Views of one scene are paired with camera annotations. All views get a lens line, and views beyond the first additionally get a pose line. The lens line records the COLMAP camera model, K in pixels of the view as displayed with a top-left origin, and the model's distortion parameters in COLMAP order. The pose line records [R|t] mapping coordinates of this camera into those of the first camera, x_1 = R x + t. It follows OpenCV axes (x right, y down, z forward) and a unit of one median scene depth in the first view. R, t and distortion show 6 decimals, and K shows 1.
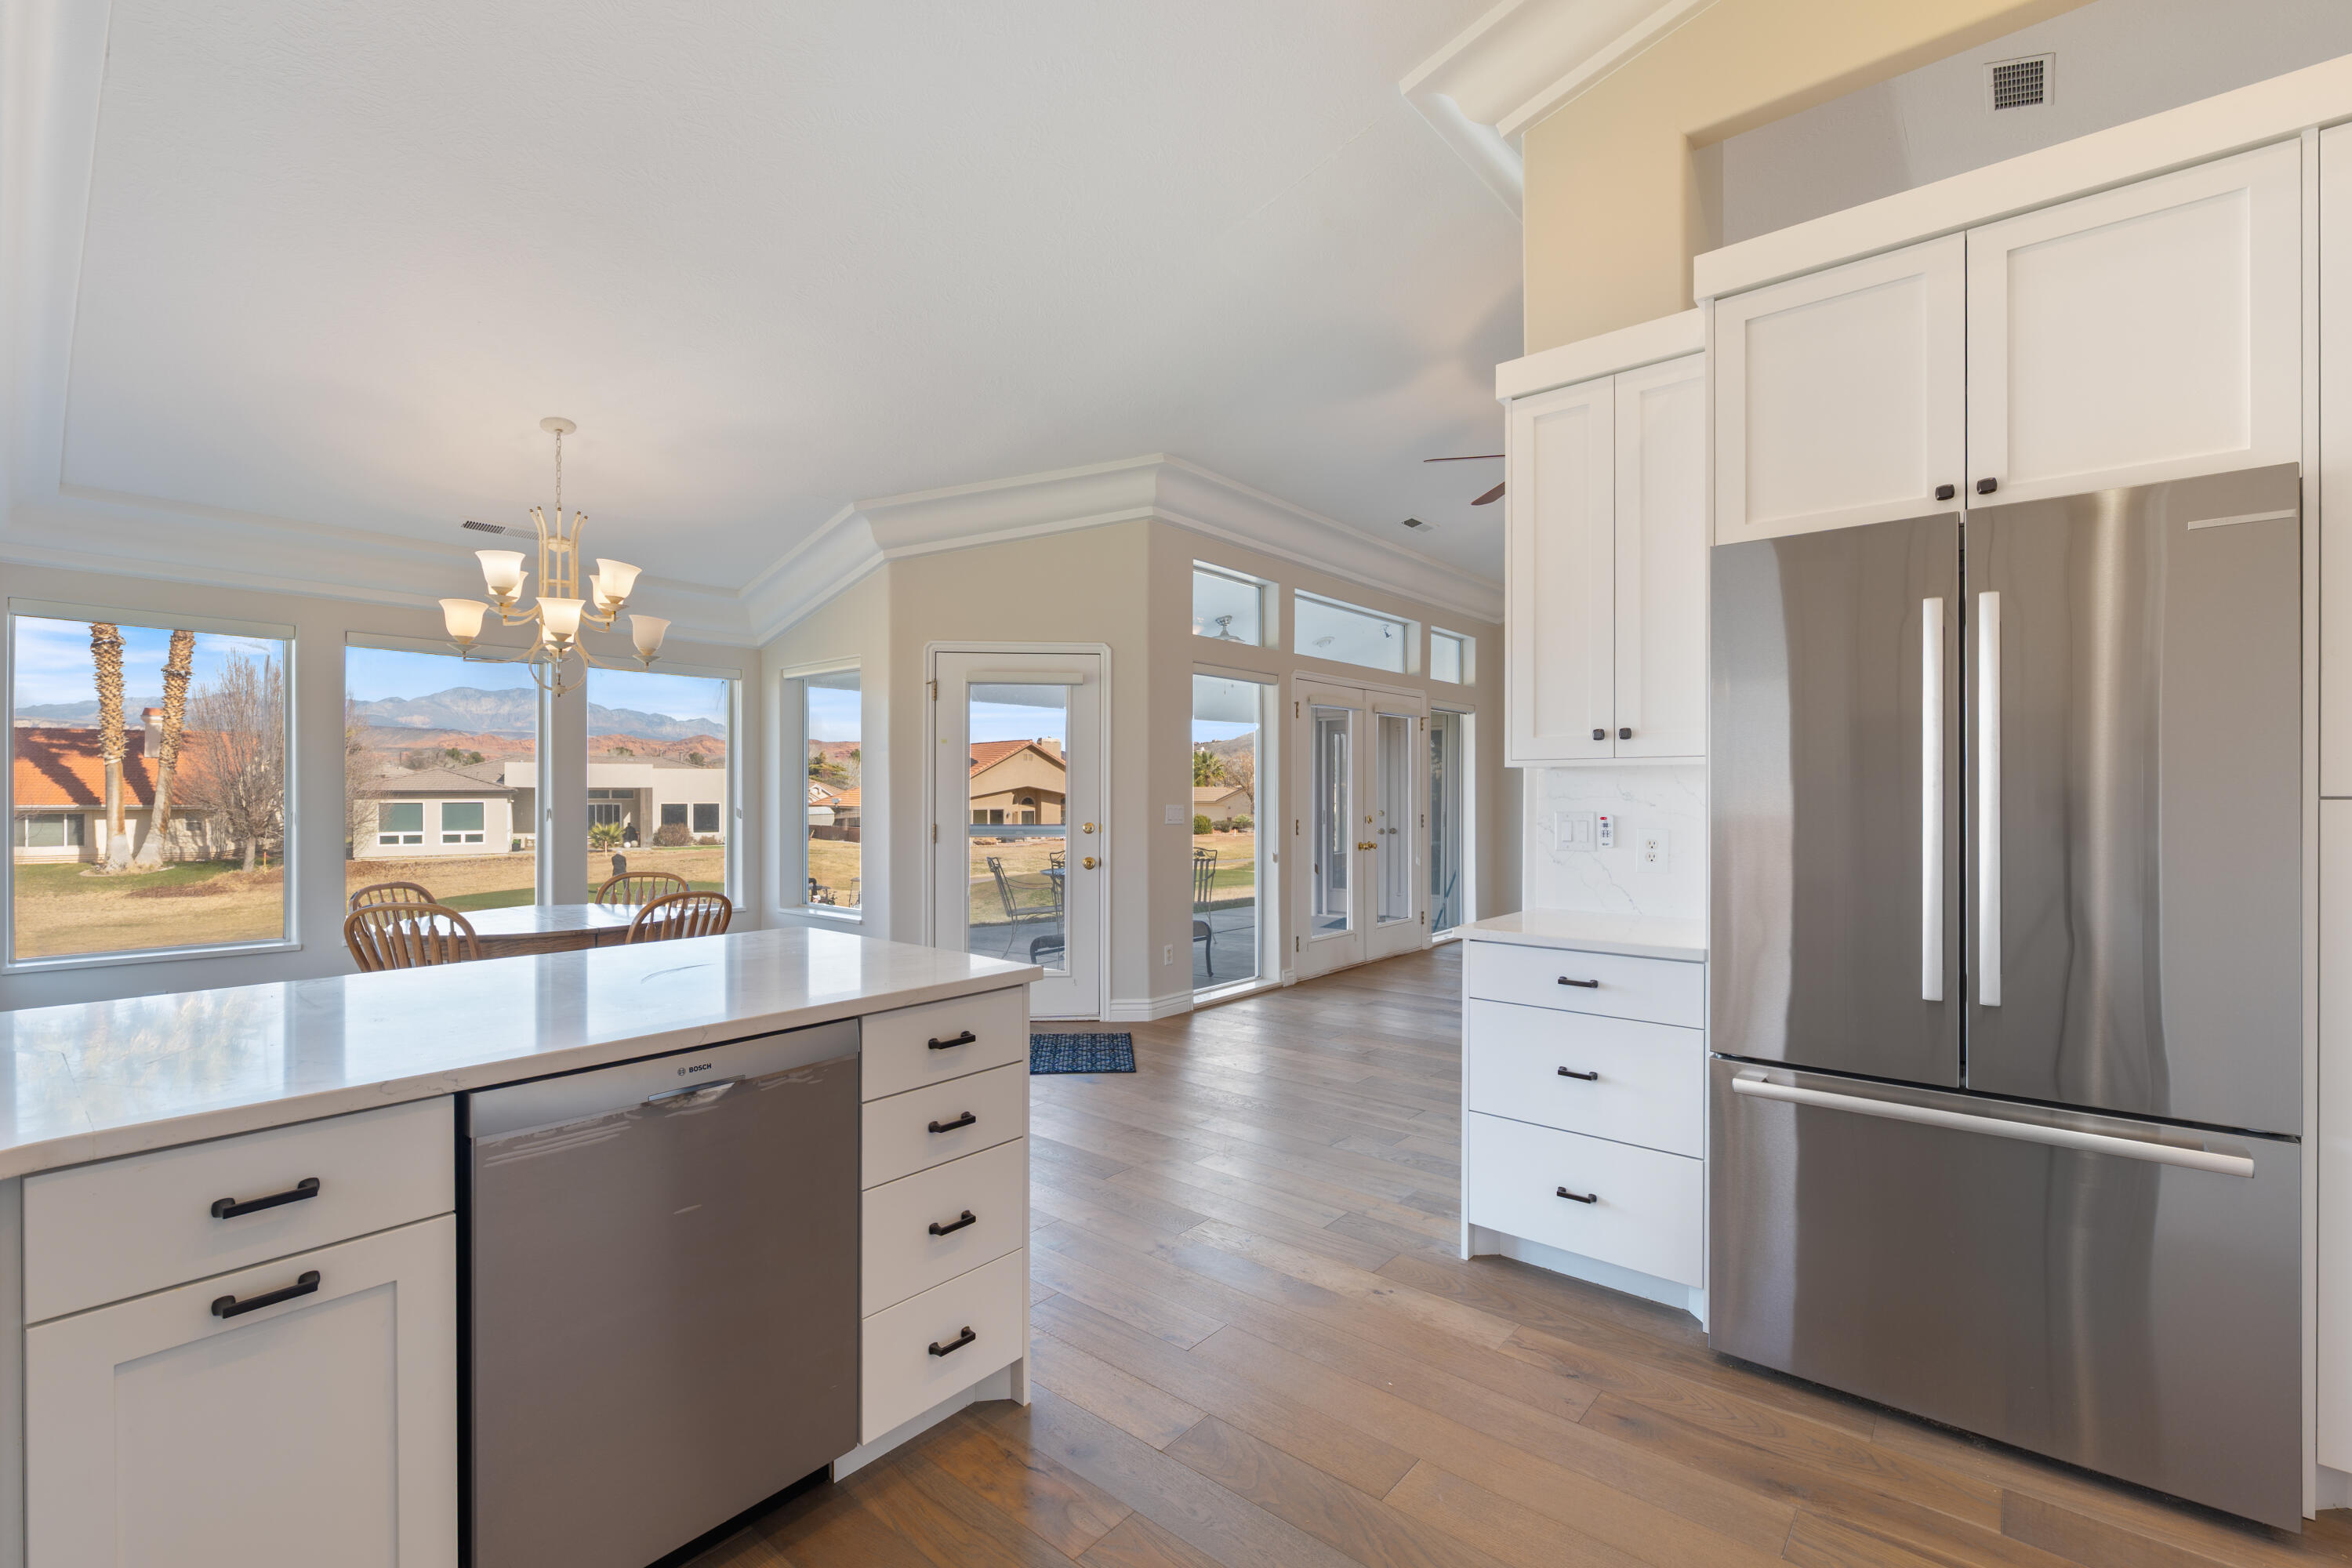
lens RADIAL K [[1036.3, 0, 1156.6], [0, 1036.3, 797.3], [0, 0, 1]] dist [0.000145, -0.000858]
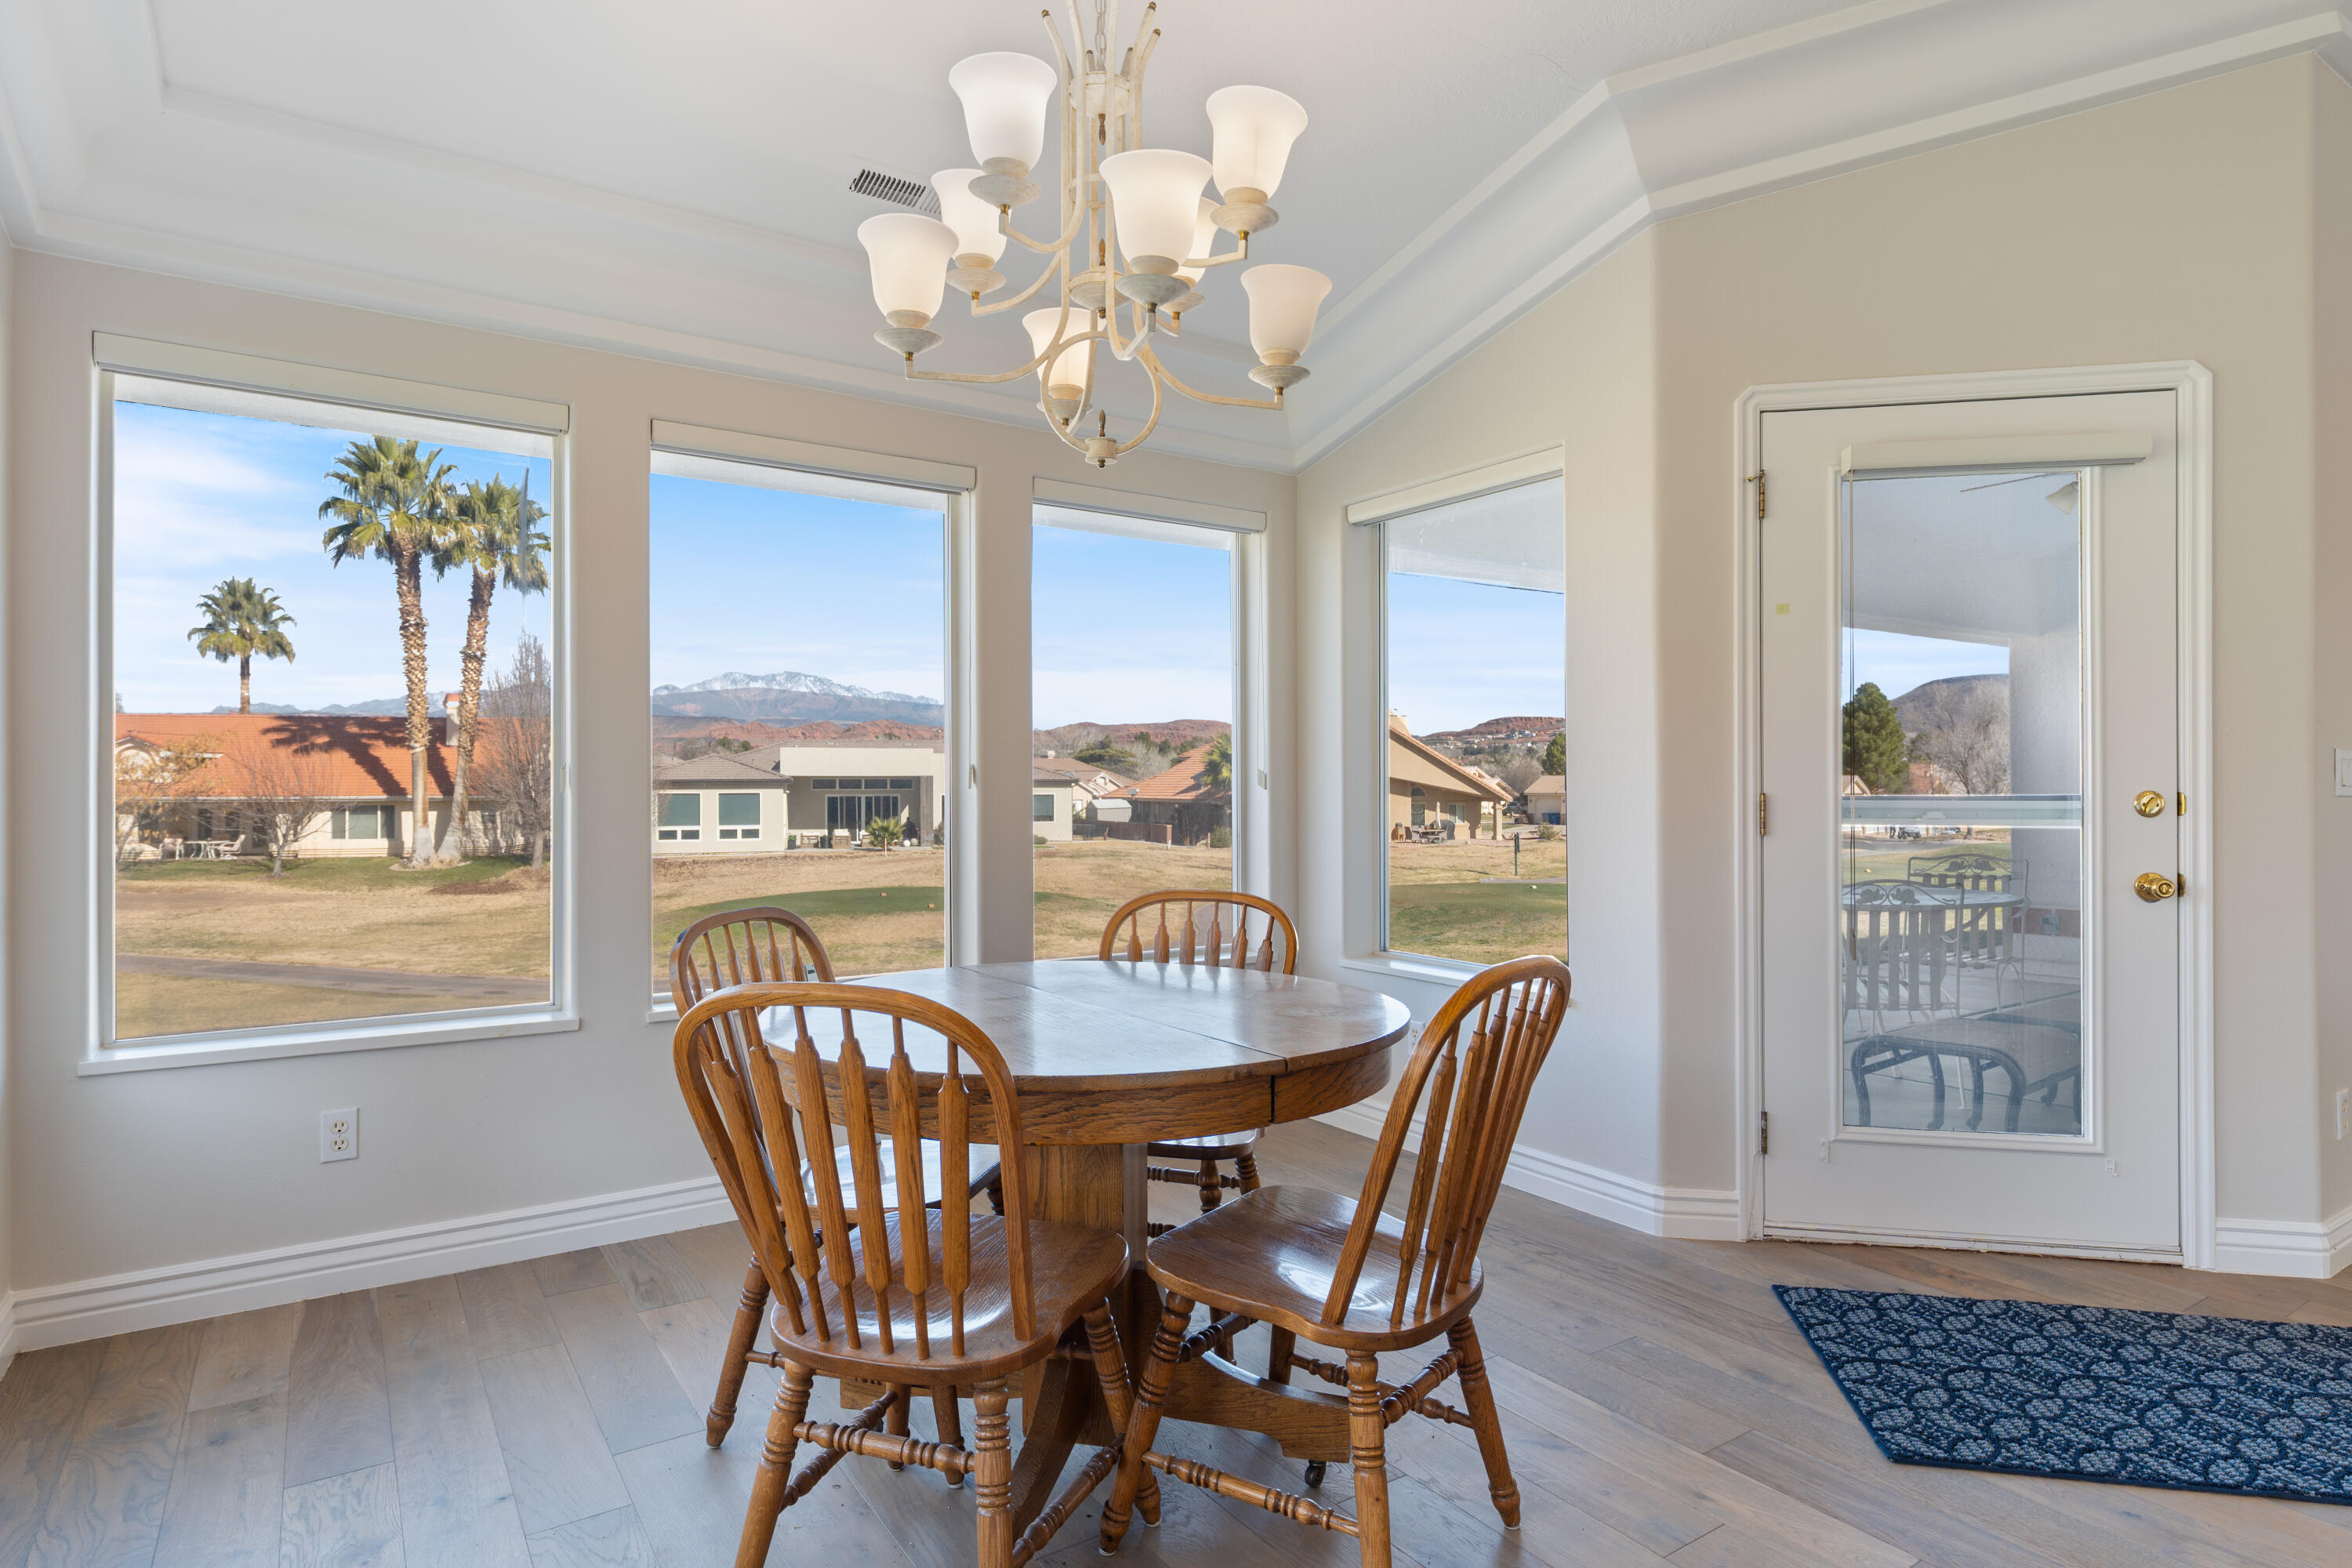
lens RADIAL K [[1282.0, 0, 1132.4], [0, 1282.0, 779.9], [0, 0, 1]] dist [0.010869, 0.001265]
pose [[0.958937, -0.004151, -0.283590, -0.042388], [0.001991, 0.999967, -0.007905, 0.003230], [0.283613, 0.007016, 0.958913, 0.051703]]
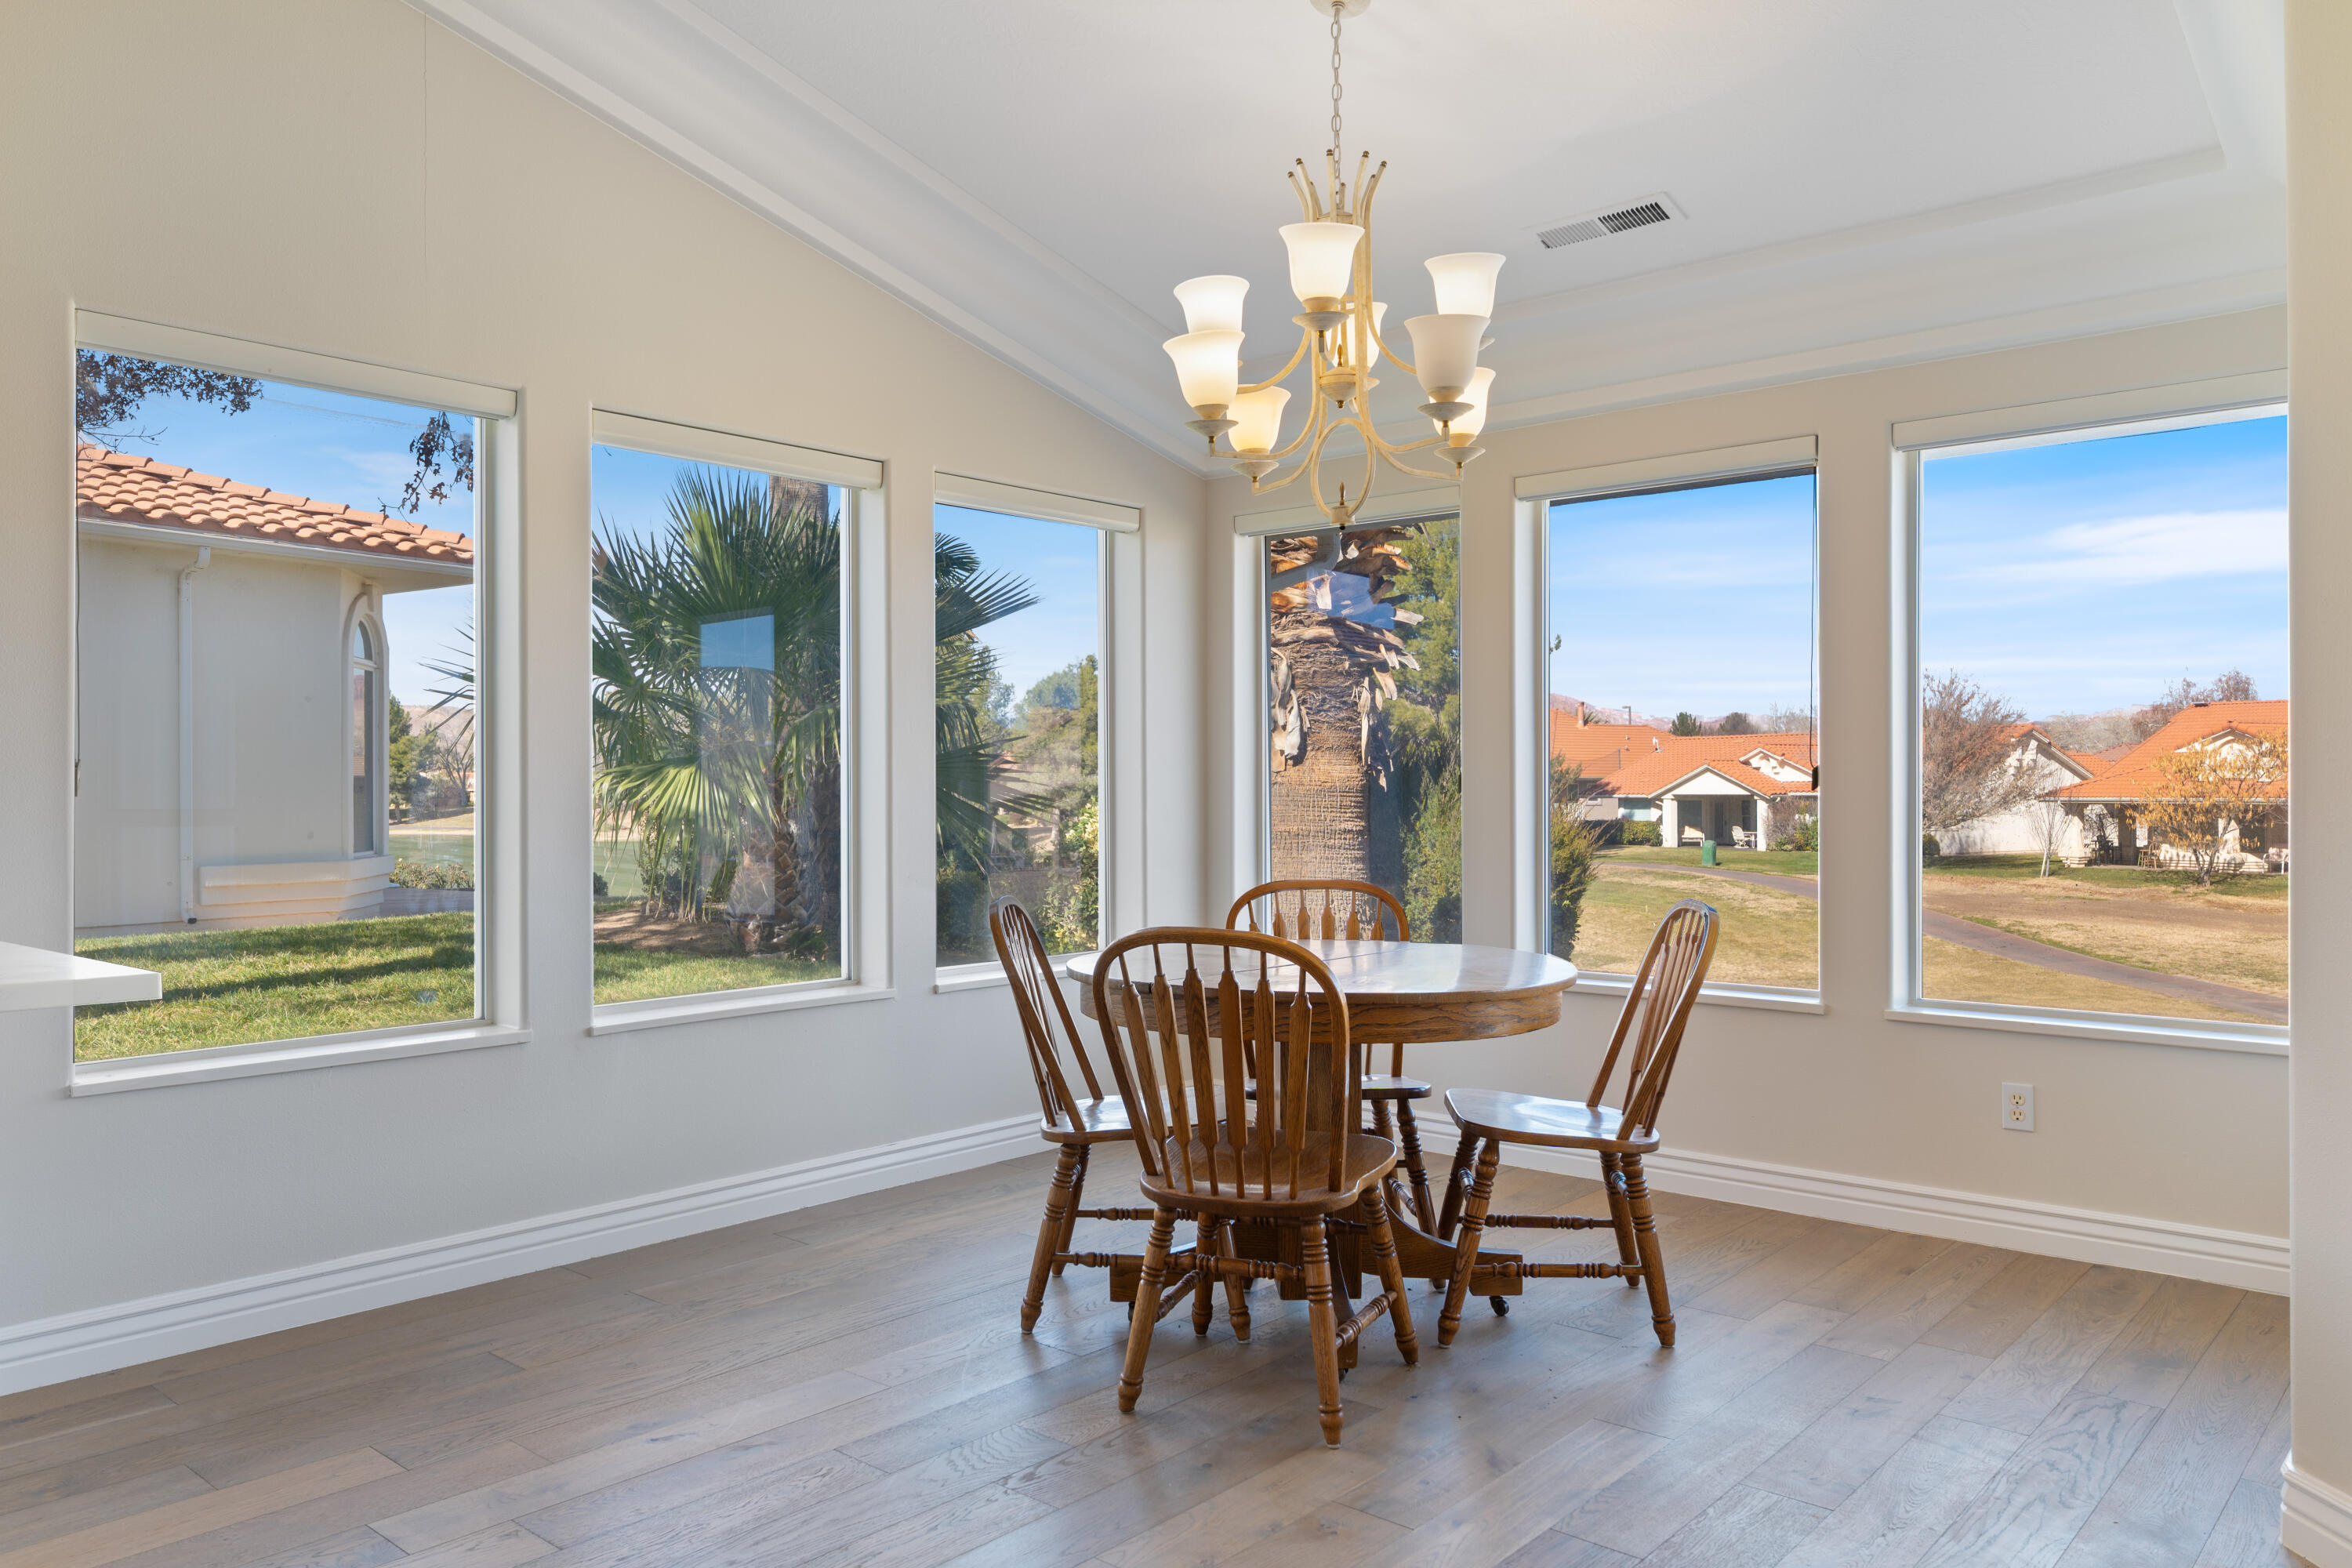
lens RADIAL K [[1641.0, 0, 1174.9], [0, 1641.0, 776.4], [0, 0, 1]] dist [-0.003120, -0.002560]
pose [[-0.005986, -0.009120, -0.999940, 0.033059], [-0.000577, 0.999958, -0.009117, 0.002679], [0.999982, 0.000522, -0.005991, 0.098041]]
